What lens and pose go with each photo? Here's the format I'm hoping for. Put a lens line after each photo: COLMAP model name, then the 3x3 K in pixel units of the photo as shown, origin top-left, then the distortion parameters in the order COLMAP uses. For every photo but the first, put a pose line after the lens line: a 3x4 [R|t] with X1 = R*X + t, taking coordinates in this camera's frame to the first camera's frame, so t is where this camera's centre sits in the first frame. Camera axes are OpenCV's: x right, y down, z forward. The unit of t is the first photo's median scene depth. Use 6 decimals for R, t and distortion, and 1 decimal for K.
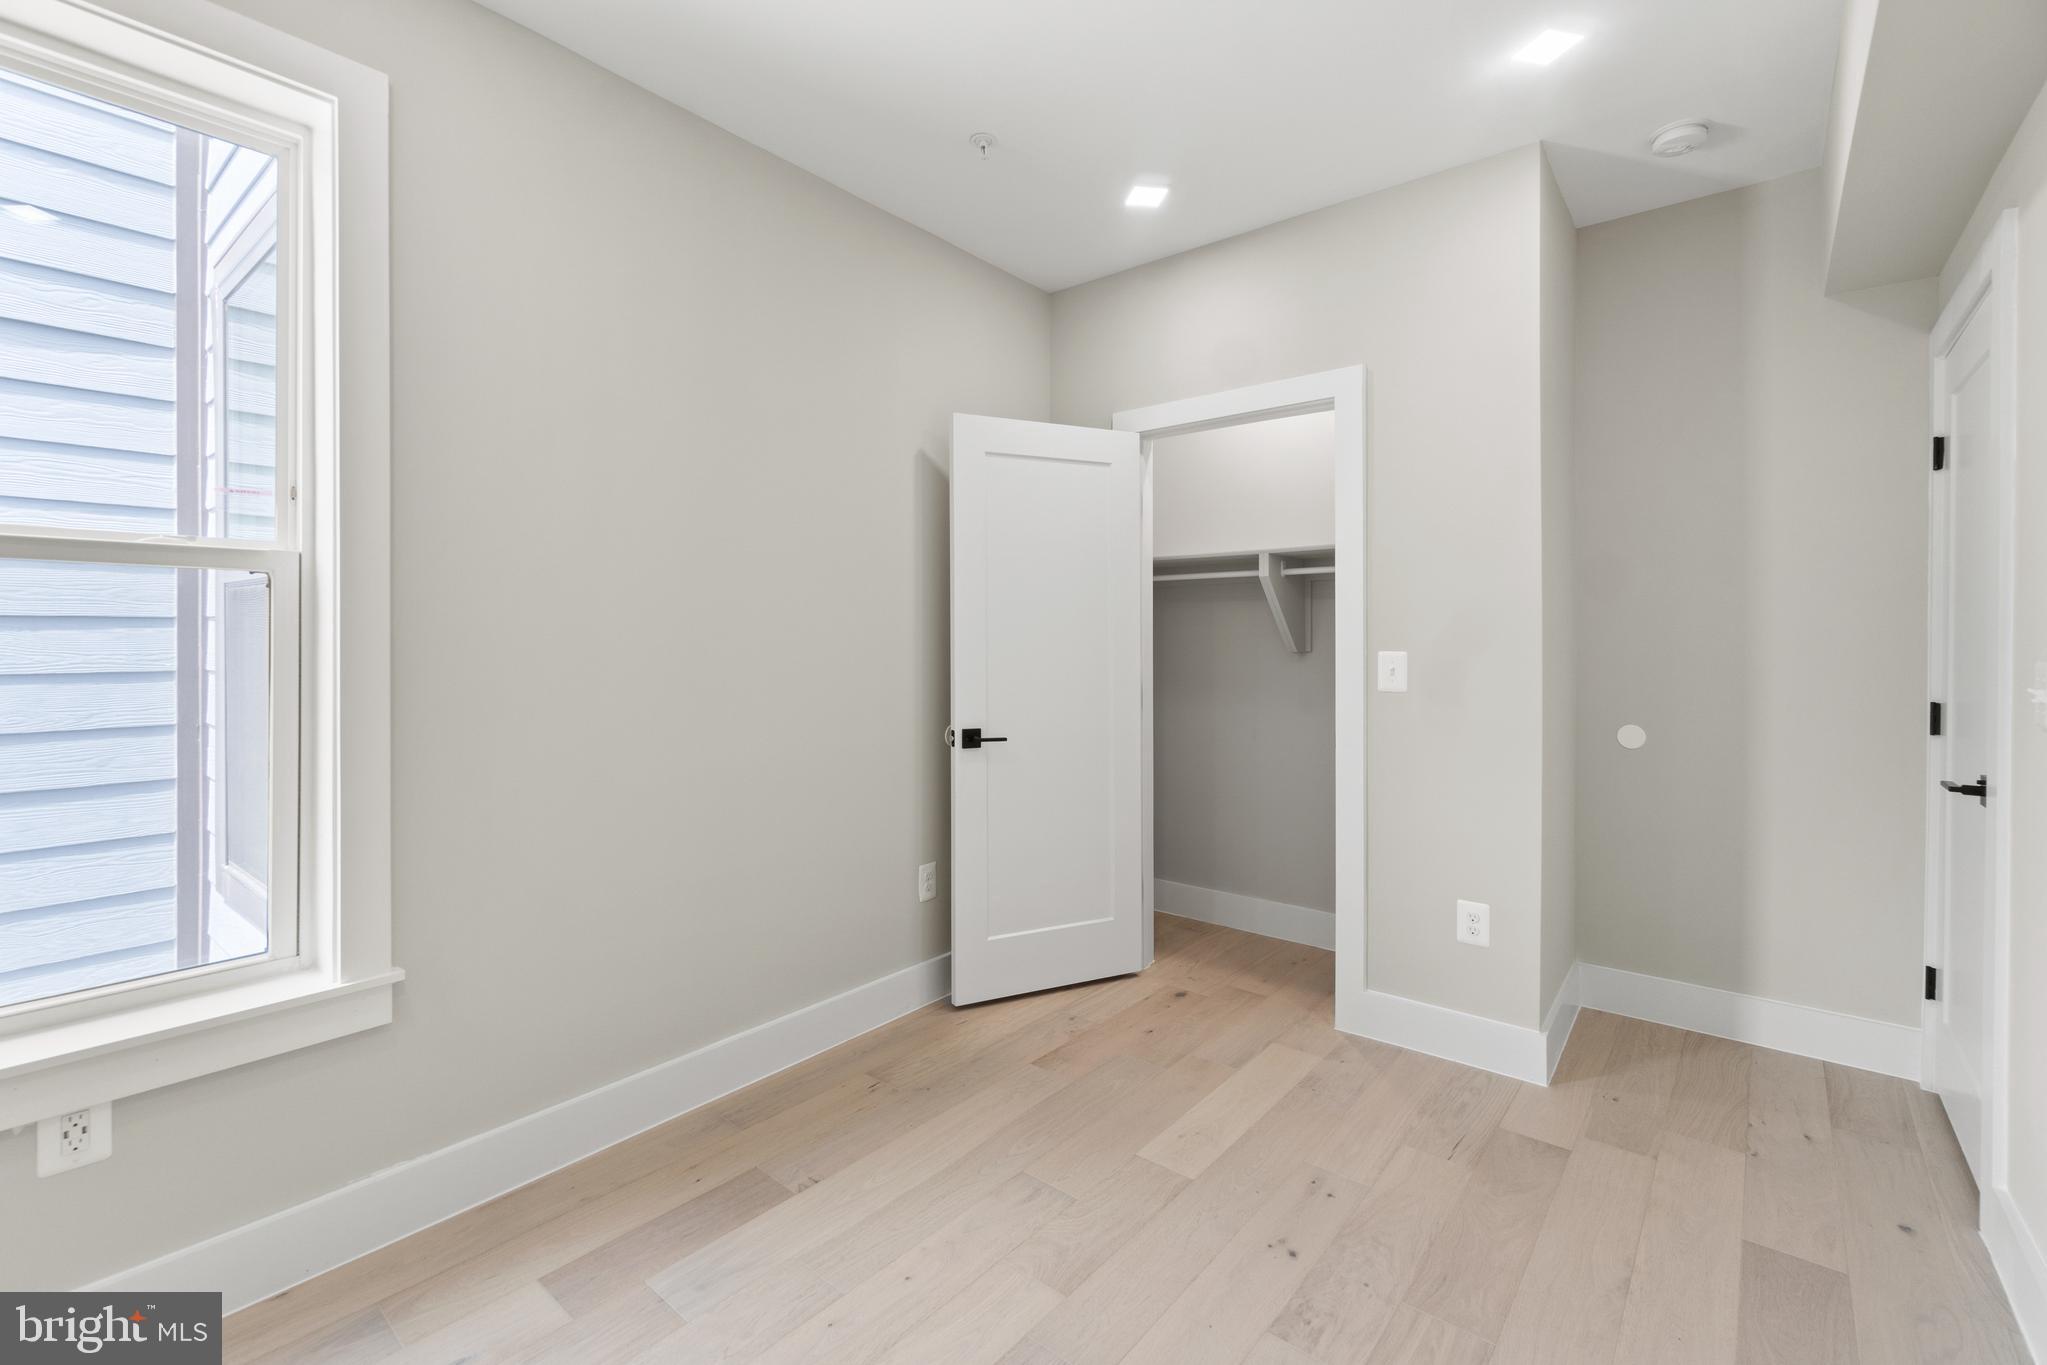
lens RADIAL K [[894.5, 0, 1023.8], [0, 894.5, 641.5], [0, 0, 1]] dist [-0.000809, 0.000049]
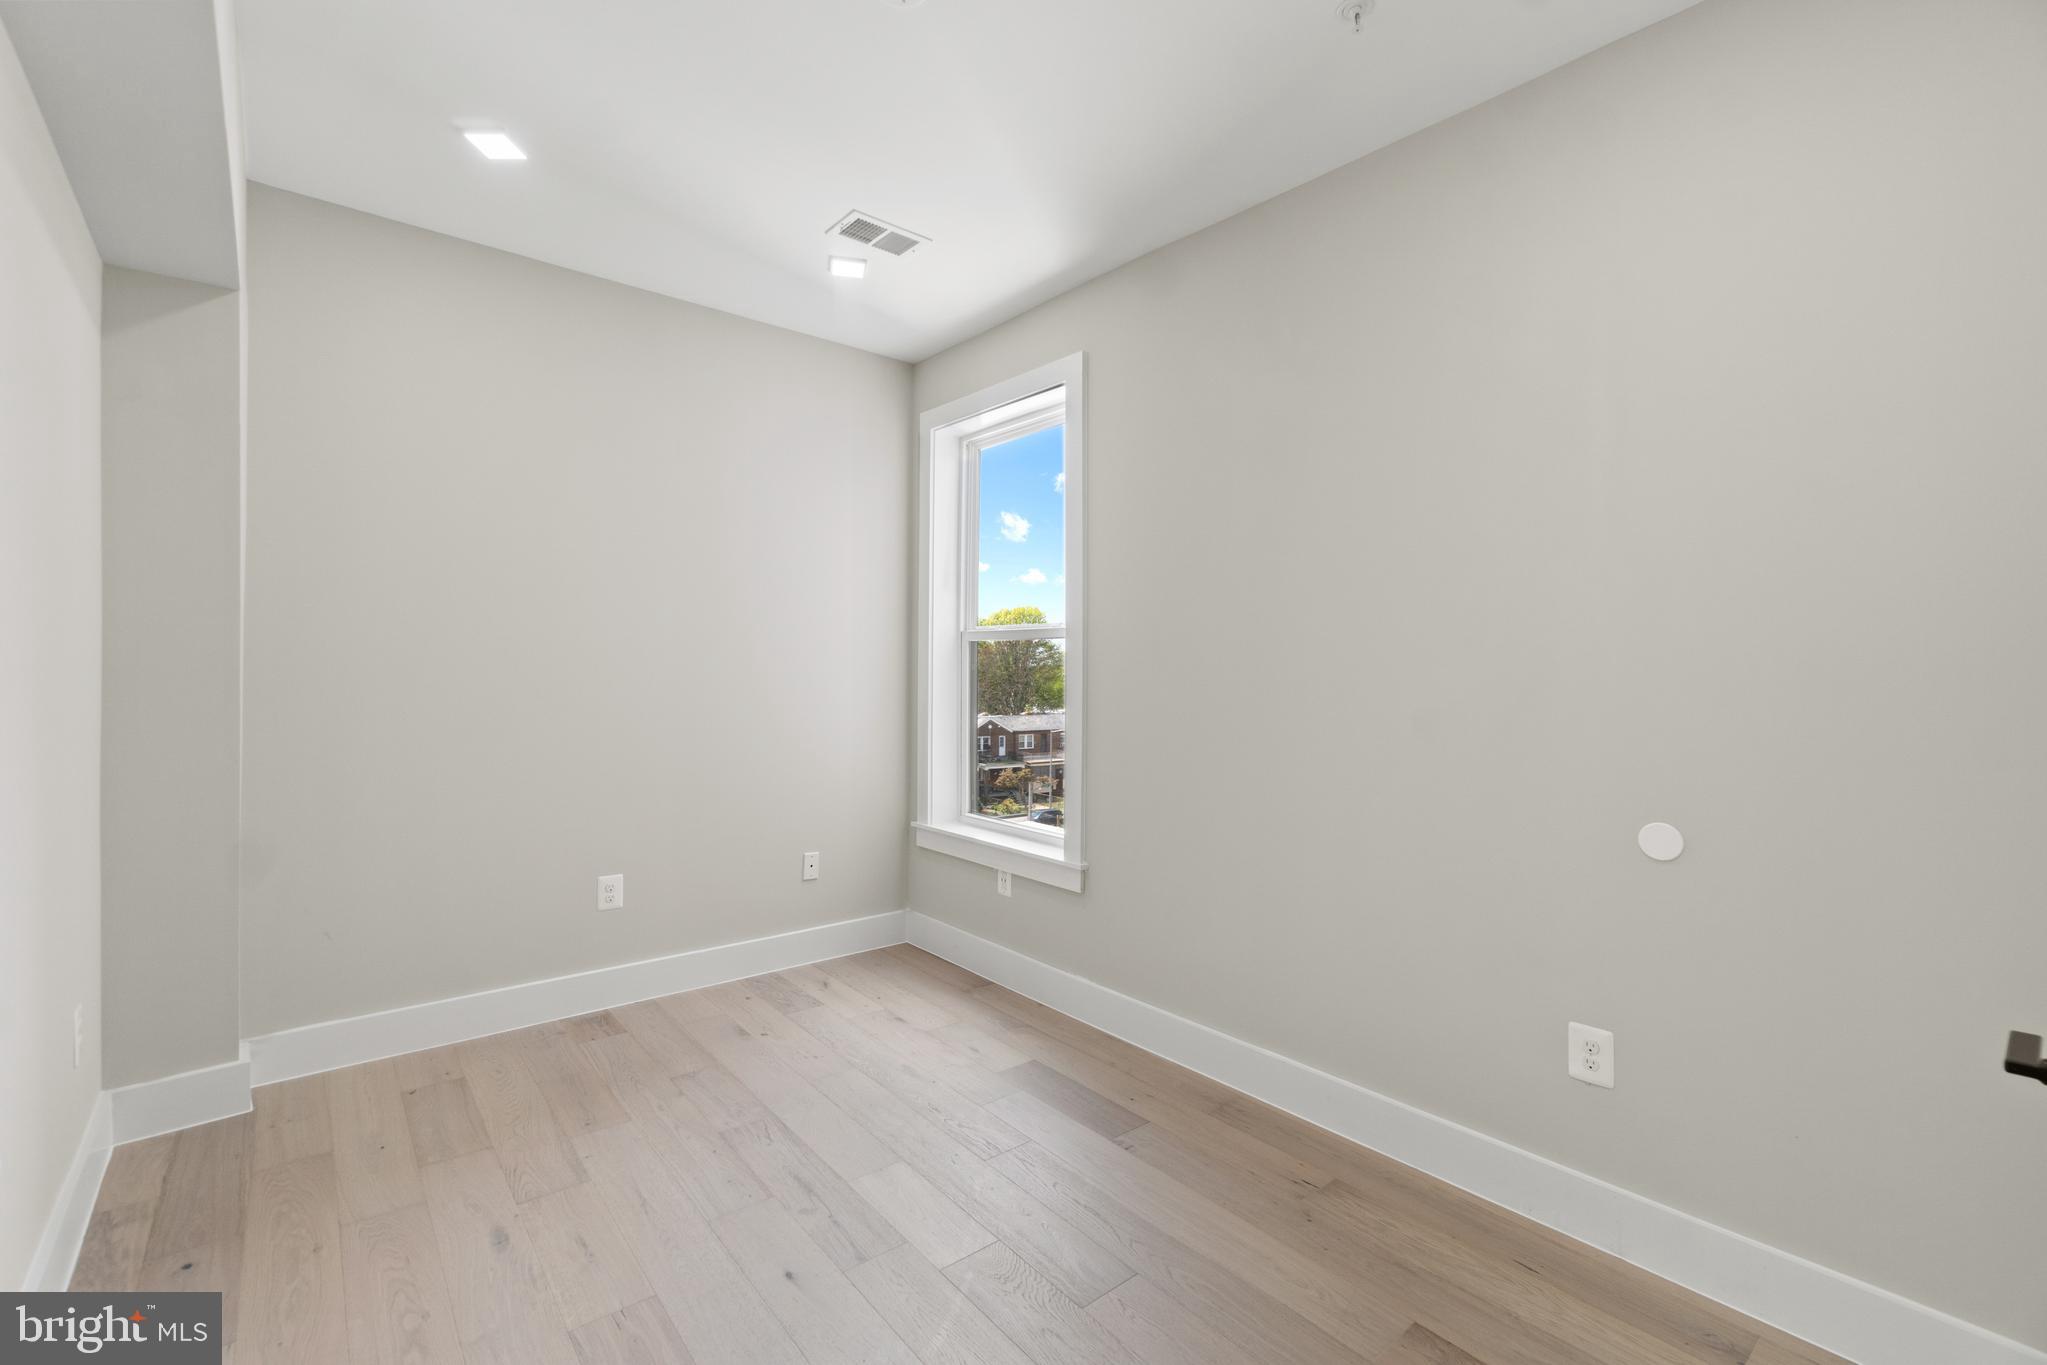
lens RADIAL K [[889.8, 0, 1008.0], [0, 889.8, 687.5], [0, 0, 1]] dist [-0.002194, 0.000189]
pose [[-0.196566, 0.011160, -0.980427, 0.986669], [-0.018090, 0.999724, 0.015006, 0.001692], [0.980324, 0.020686, -0.196309, 1.159986]]
